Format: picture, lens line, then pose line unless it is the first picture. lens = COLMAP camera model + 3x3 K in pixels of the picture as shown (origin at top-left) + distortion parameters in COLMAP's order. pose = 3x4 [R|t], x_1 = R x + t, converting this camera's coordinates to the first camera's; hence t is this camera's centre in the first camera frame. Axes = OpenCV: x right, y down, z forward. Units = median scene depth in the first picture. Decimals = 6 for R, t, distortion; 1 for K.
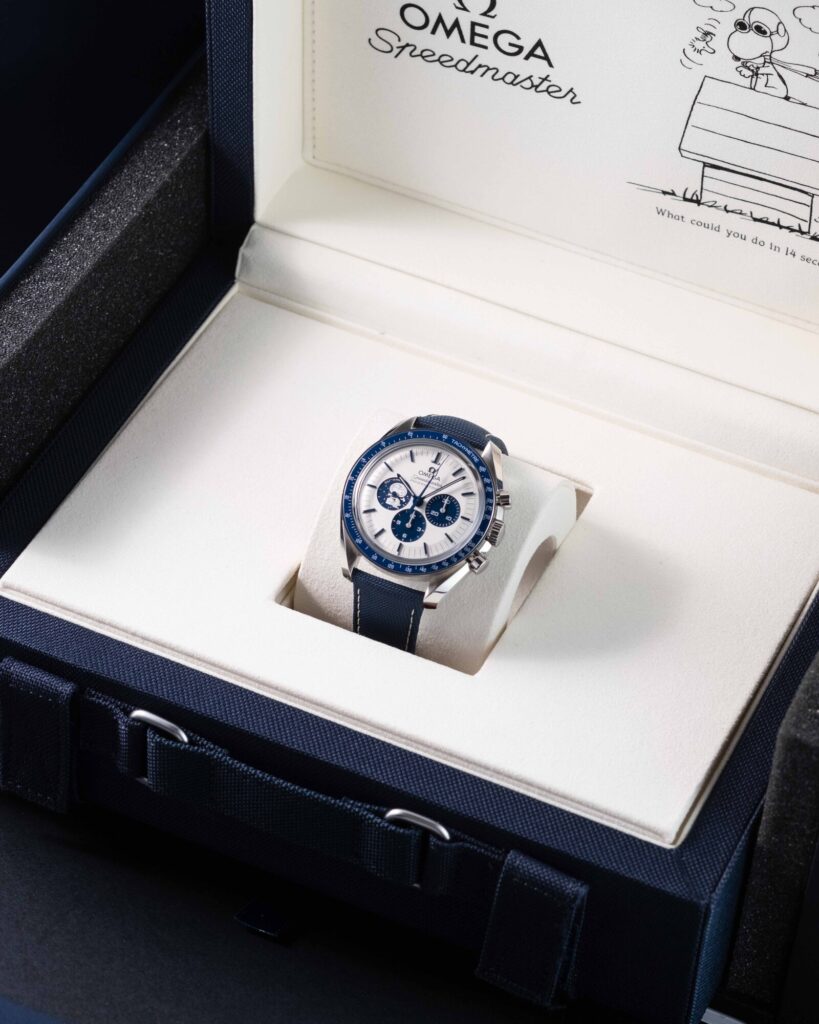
lens RADIAL K [[4093.4, 0, 409.5], [0, 4093.4, 512.0], [0, 0, 1]] dist [-0.111585, 0.079797]
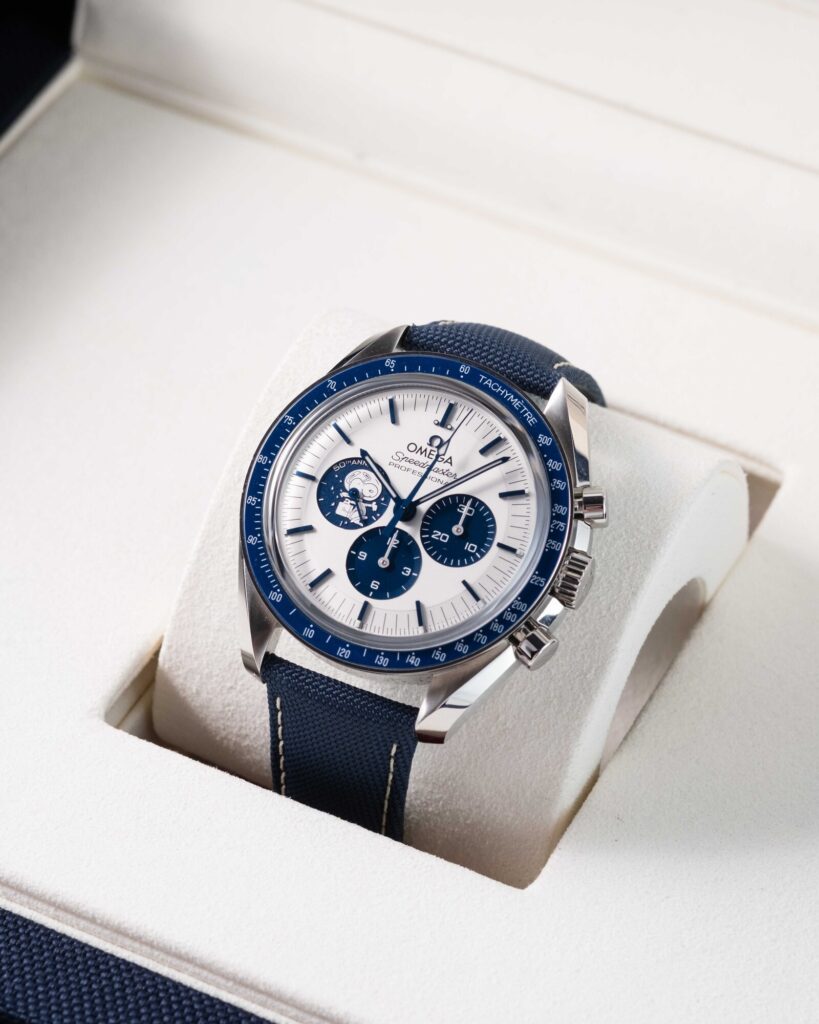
lens RADIAL K [[4093.4, 0, 409.5], [0, 4093.4, 512.0], [0, 0, 1]] dist [-0.111585, 0.079797]
pose [[0.999240, 0.000967, -0.038962, 0.020539], [0.000115, 0.999615, 0.027758, -0.015146], [0.038974, -0.027742, 0.998855, 0.539353]]
